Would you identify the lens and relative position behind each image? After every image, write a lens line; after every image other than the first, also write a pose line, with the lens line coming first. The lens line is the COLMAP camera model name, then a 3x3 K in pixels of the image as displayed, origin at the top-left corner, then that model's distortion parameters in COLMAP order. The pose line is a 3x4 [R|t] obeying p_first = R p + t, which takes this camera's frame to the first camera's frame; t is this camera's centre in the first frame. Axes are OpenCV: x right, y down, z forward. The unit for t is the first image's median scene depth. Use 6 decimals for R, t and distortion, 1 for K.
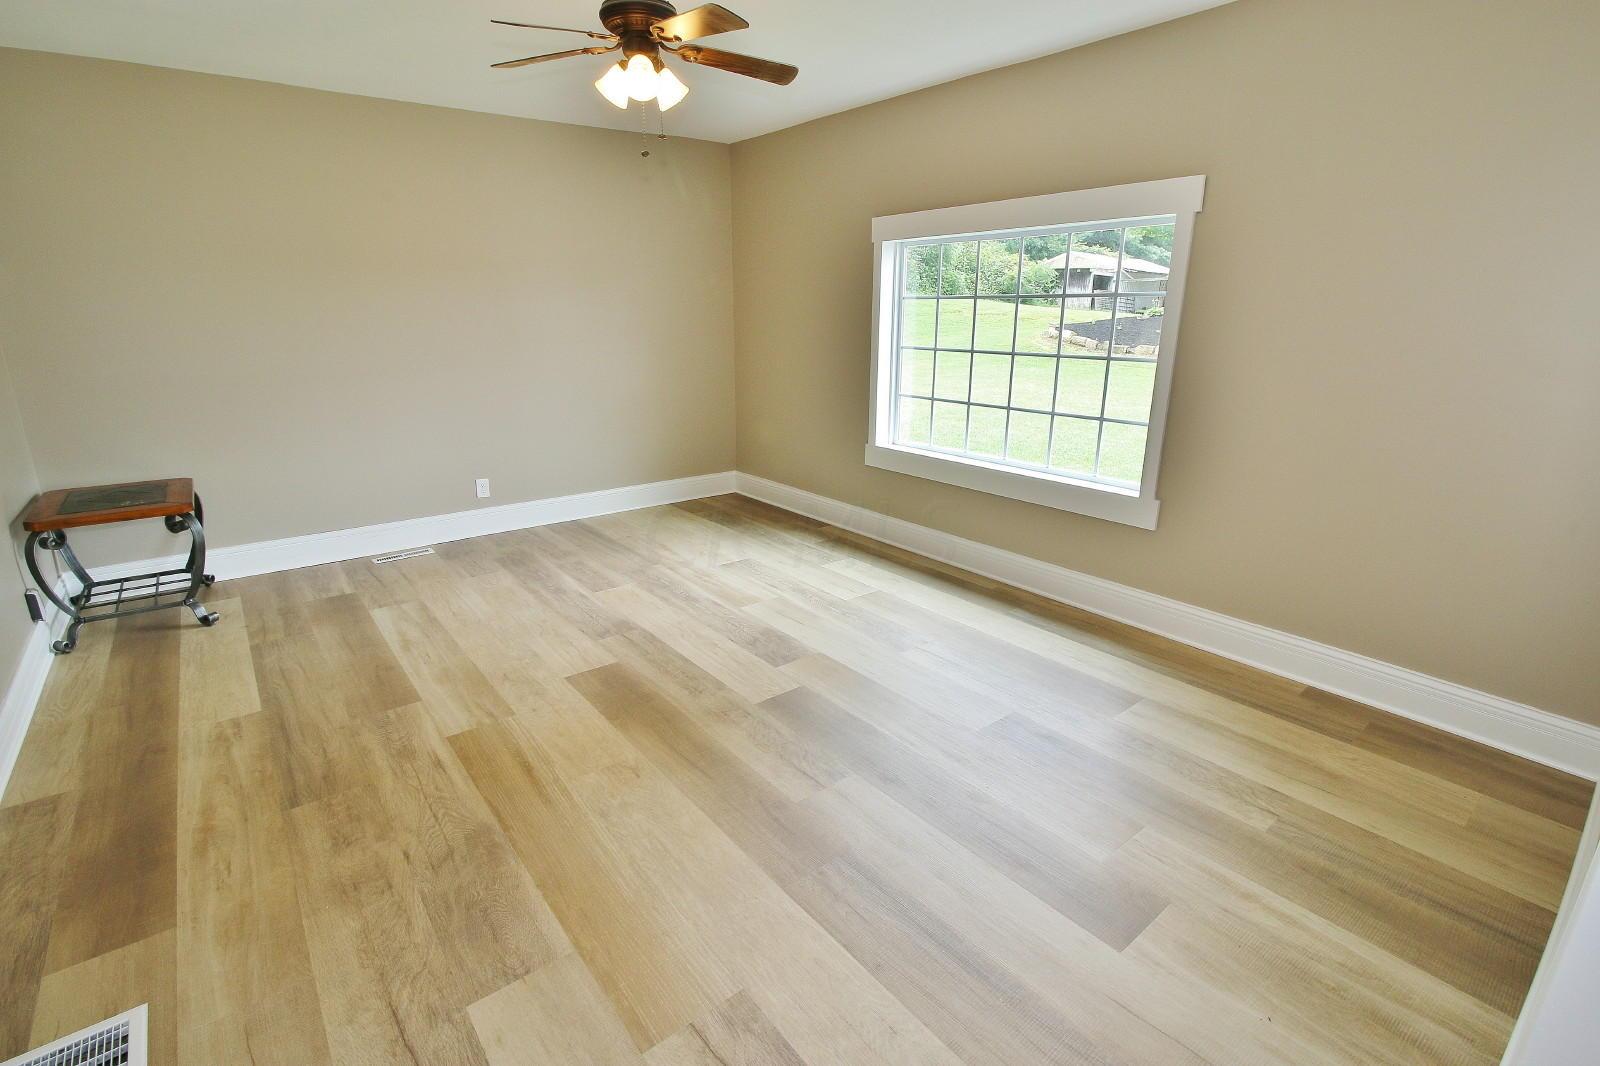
lens RADIAL K [[739.4, 0, 801.9], [0, 739.4, 522.7], [0, 0, 1]] dist [0.001441, -0.013343]
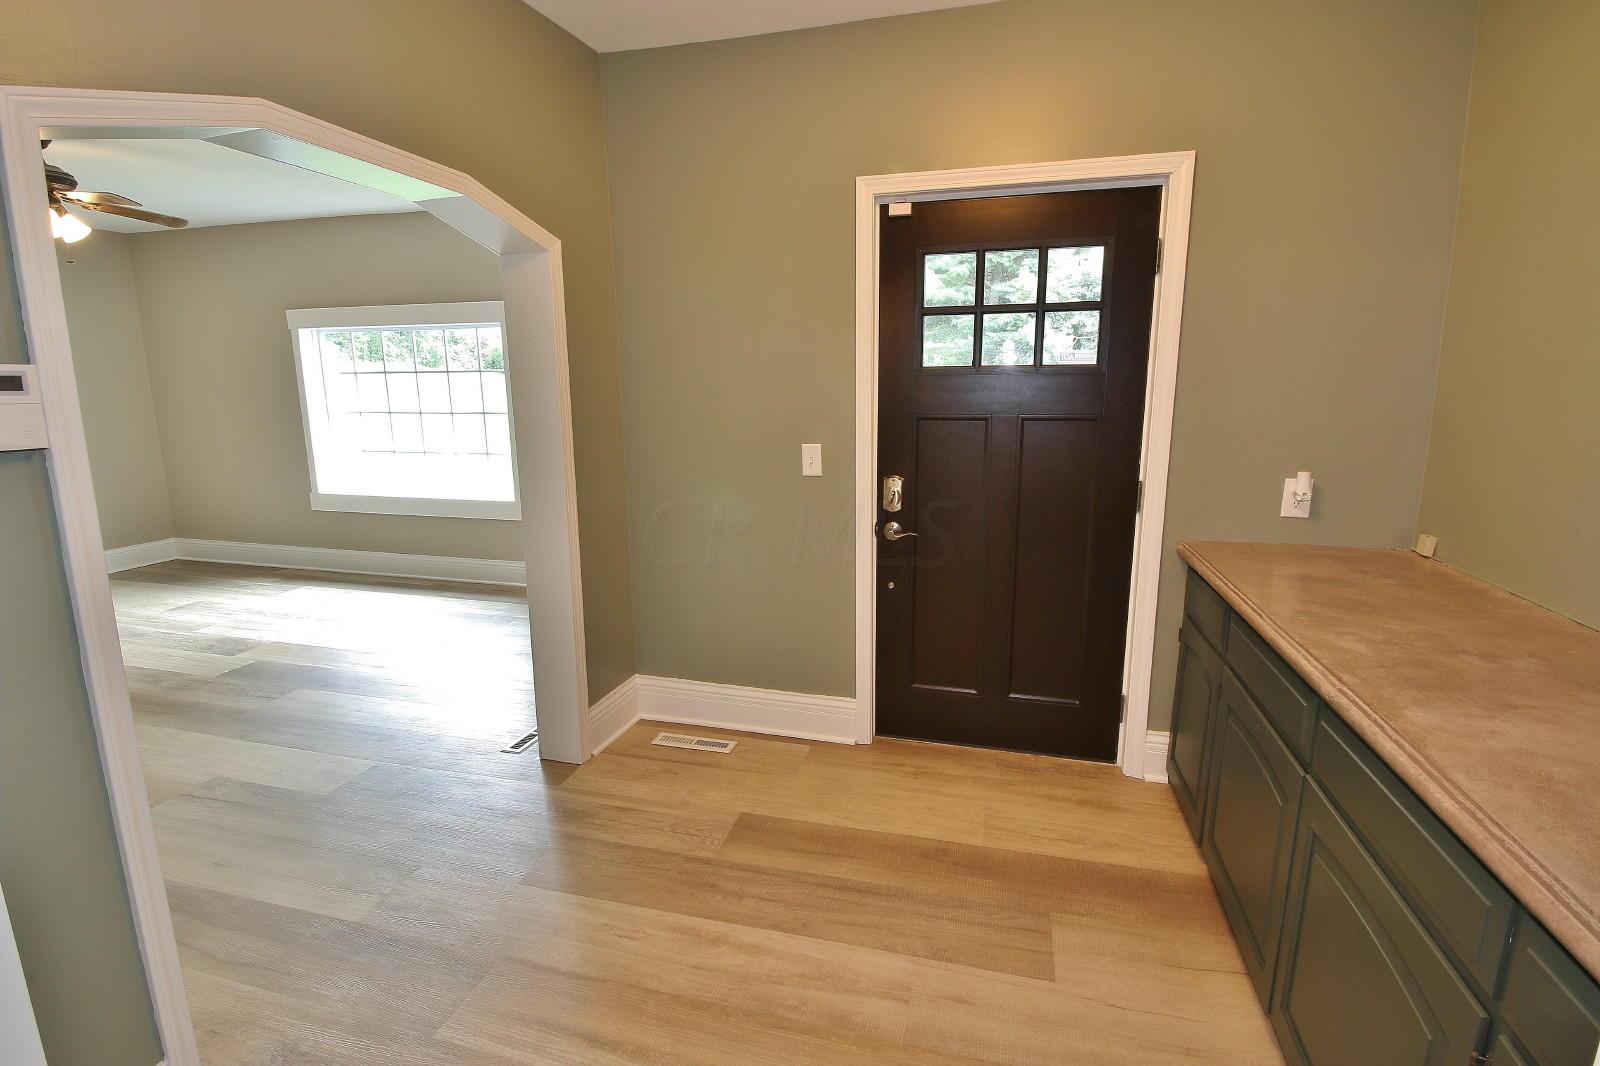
lens RADIAL K [[739.4, 0, 801.9], [0, 739.4, 522.7], [0, 0, 1]] dist [0.001441, -0.013343]
pose [[0.807301, -0.120406, 0.577726, 0.047405], [0.170727, 0.984754, -0.033333, 0.160799], [-0.564904, 0.125543, 0.815550, -0.568708]]
